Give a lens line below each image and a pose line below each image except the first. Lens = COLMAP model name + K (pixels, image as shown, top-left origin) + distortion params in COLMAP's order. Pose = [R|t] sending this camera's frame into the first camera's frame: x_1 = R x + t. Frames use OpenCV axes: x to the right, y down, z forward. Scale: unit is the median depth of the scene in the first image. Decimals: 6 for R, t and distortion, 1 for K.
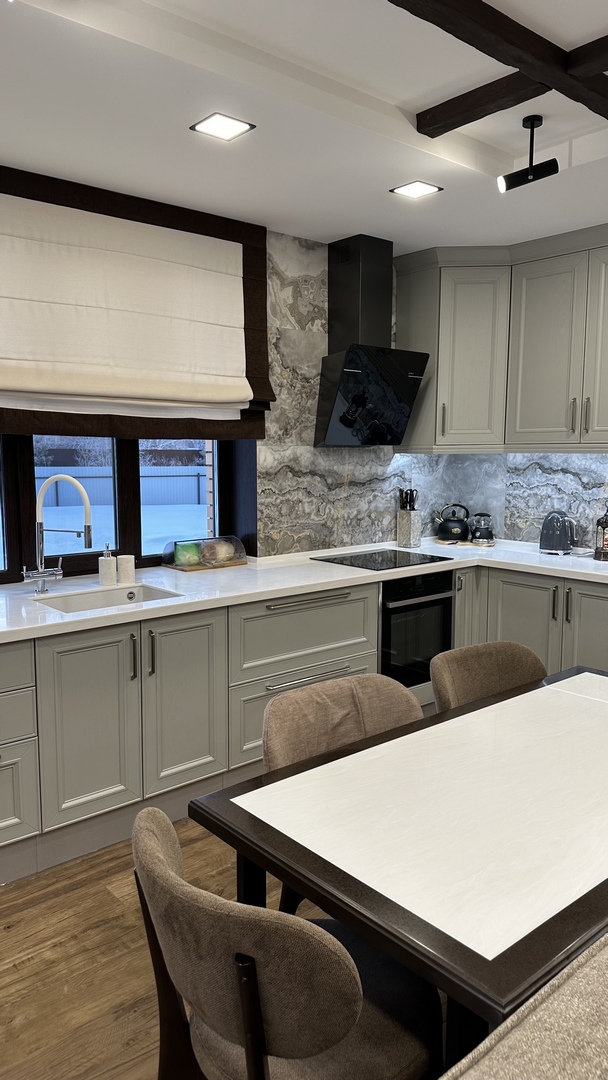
lens RADIAL K [[766.7, 0, 335.2], [0, 766.7, 549.1], [0, 0, 1]] dist [0.077424, -0.091886]
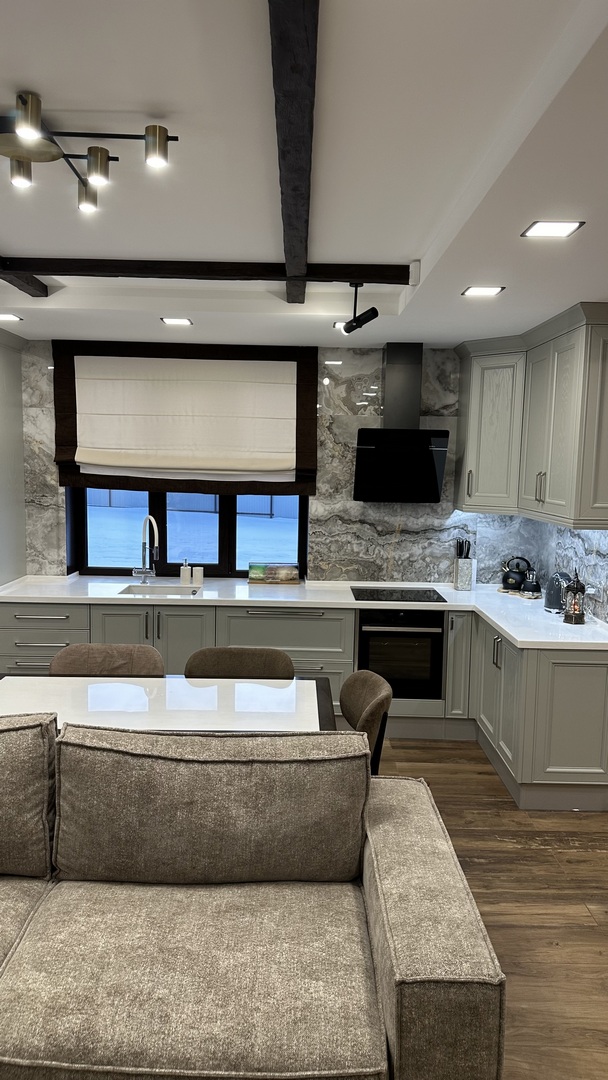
lens RADIAL K [[766.7, 0, 307.7], [0, 766.7, 549.0], [0, 0, 1]] dist [0.077424, -0.091886]
pose [[0.748366, 0.092979, -0.656737, 0.795279], [-0.107401, 0.994046, 0.018348, -0.070163], [0.654533, 0.056803, 0.753896, -0.040631]]
